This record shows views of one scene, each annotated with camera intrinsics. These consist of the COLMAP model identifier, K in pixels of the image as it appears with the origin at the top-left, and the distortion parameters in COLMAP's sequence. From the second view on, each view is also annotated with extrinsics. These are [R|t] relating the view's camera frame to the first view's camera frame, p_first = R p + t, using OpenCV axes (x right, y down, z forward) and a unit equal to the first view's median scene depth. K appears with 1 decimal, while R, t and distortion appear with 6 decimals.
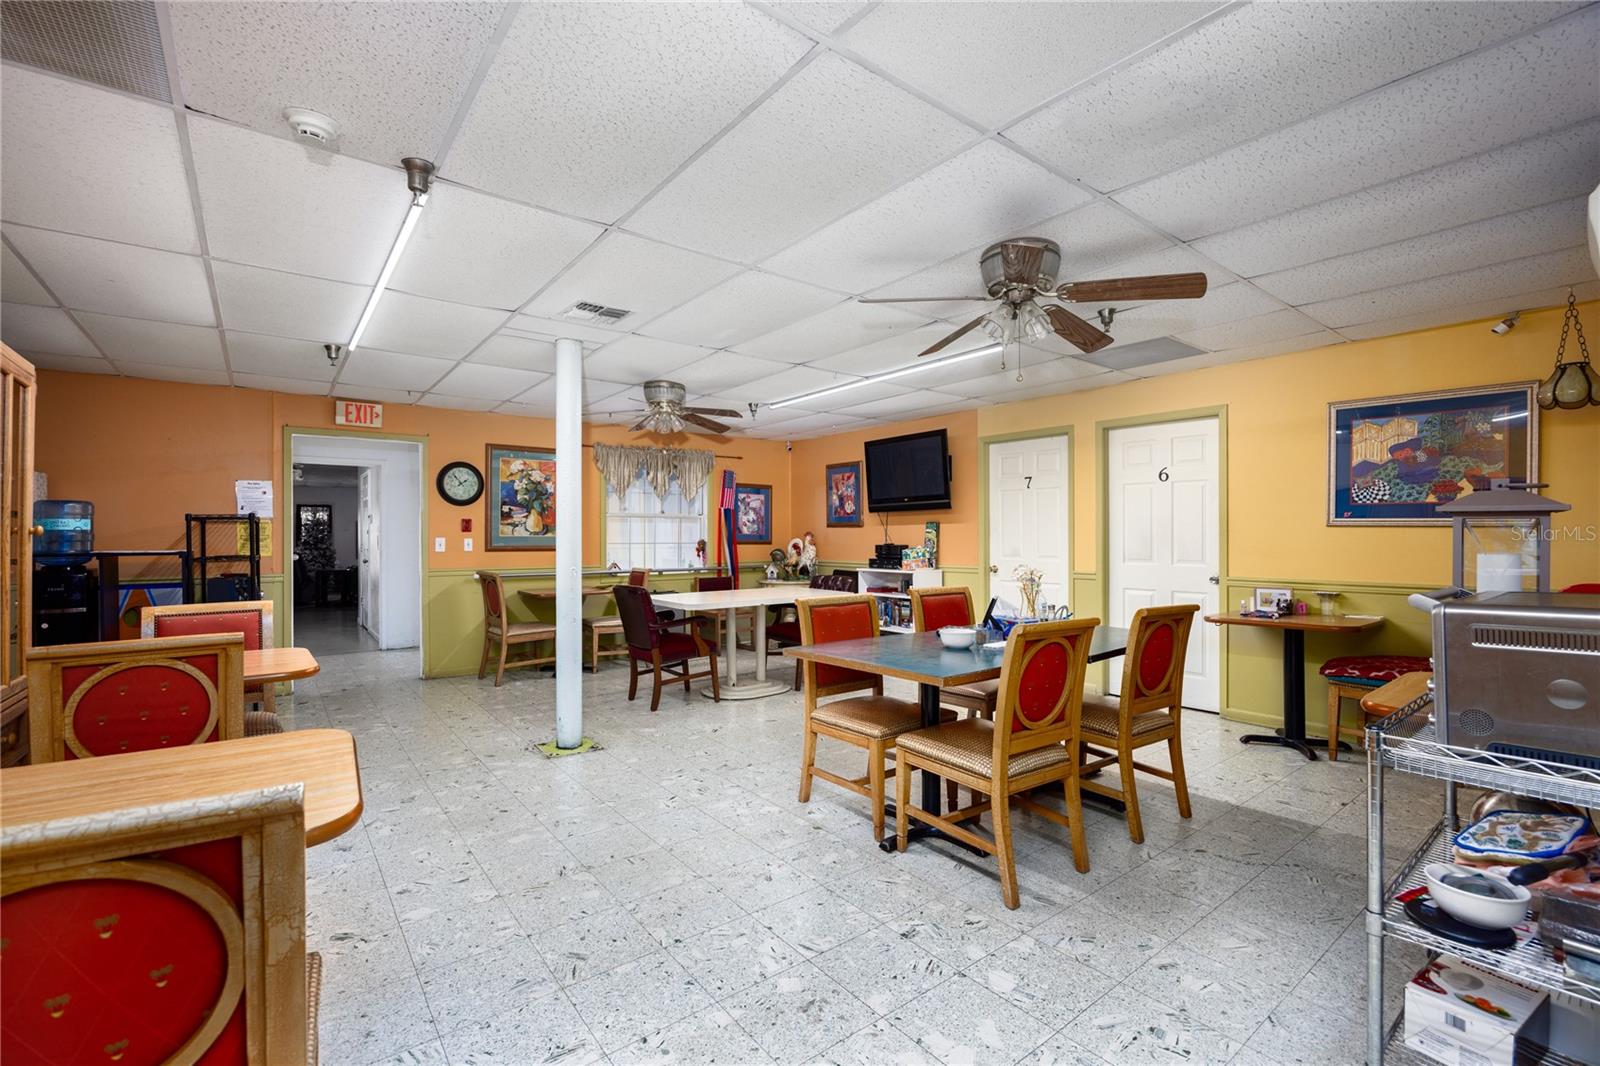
lens RADIAL K [[694.6, 0, 809.6], [0, 694.6, 535.9], [0, 0, 1]] dist [-0.023755, 0.000948]
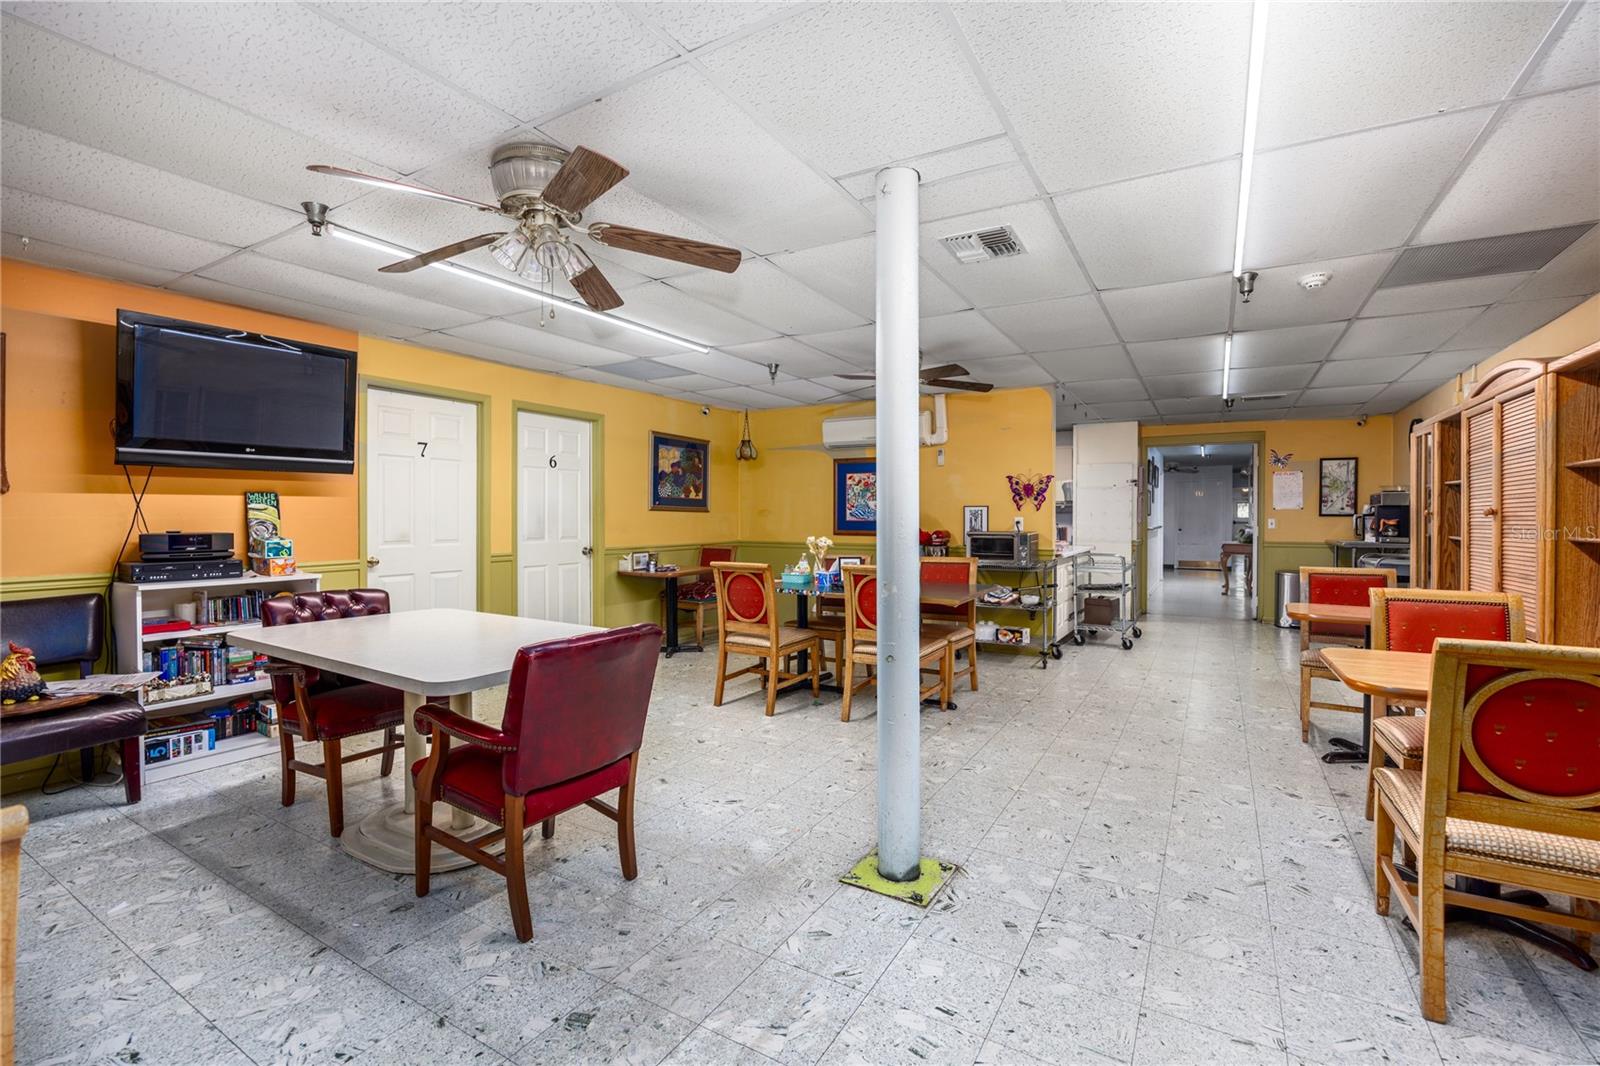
lens RADIAL K [[694.6, 0, 802.9], [0, 694.6, 527.8], [0, 0, 1]] dist [-0.023755, 0.000948]
pose [[-0.352138, -0.012005, 0.935871, -1.025560], [0.001262, 0.999911, 0.013301, 0.006291], [-0.935947, 0.005865, -0.352091, 1.523924]]
